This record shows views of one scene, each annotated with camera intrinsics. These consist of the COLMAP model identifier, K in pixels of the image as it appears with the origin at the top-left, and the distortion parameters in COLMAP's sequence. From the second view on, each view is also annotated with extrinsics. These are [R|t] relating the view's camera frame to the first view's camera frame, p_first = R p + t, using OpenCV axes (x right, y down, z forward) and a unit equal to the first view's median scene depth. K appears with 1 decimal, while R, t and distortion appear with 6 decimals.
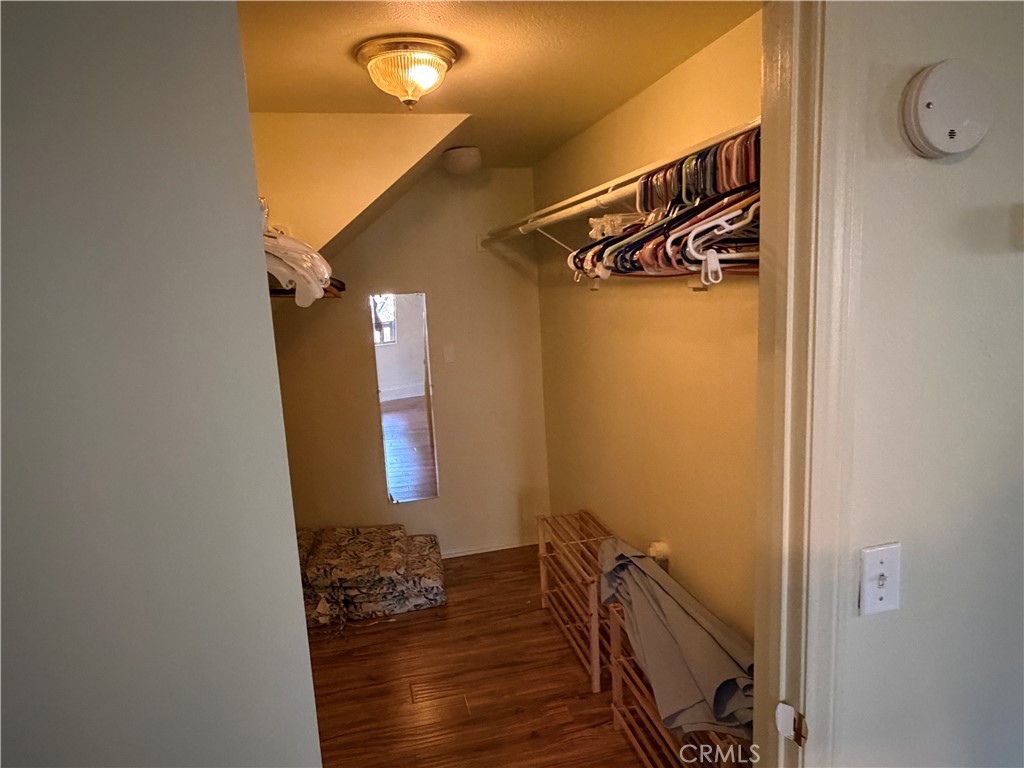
lens RADIAL K [[668.2, 0, 512.0], [0, 668.2, 384.0], [0, 0, 1]] dist [-0.007822, -0.000701]
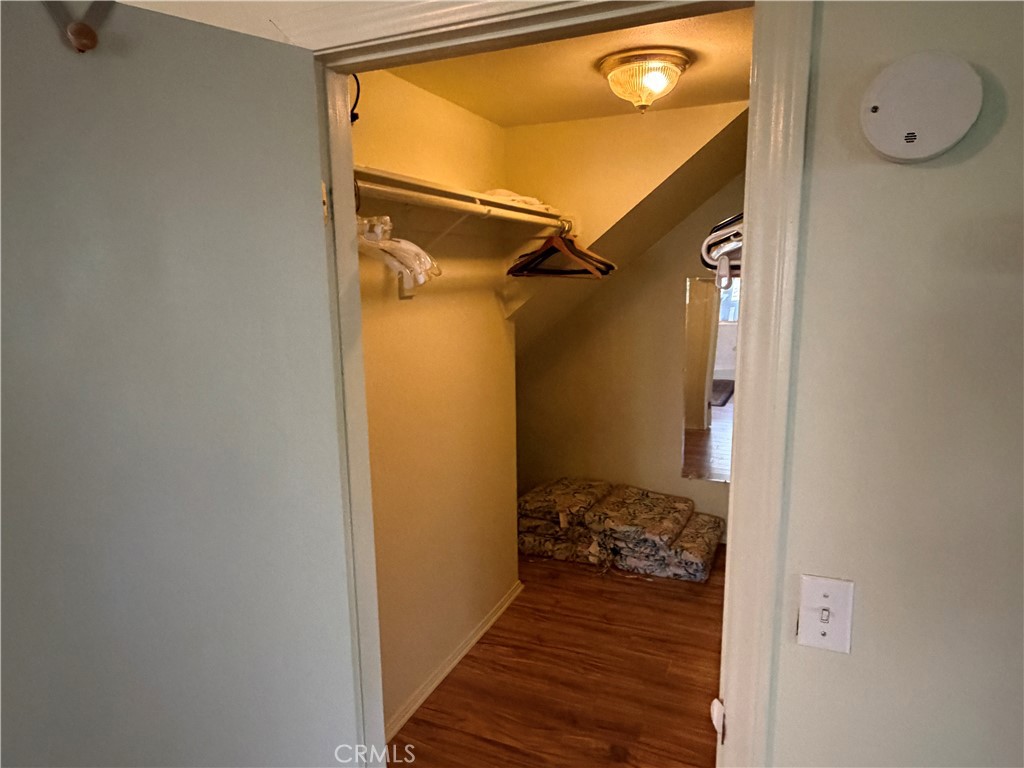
lens RADIAL K [[668.2, 0, 512.0], [0, 668.2, 384.0], [0, 0, 1]] dist [-0.007822, -0.000701]
pose [[0.793181, 0.150989, -0.589971, 0.234185], [-0.130901, 0.988403, 0.076969, -0.013946], [0.594751, 0.016177, 0.803747, -0.008295]]
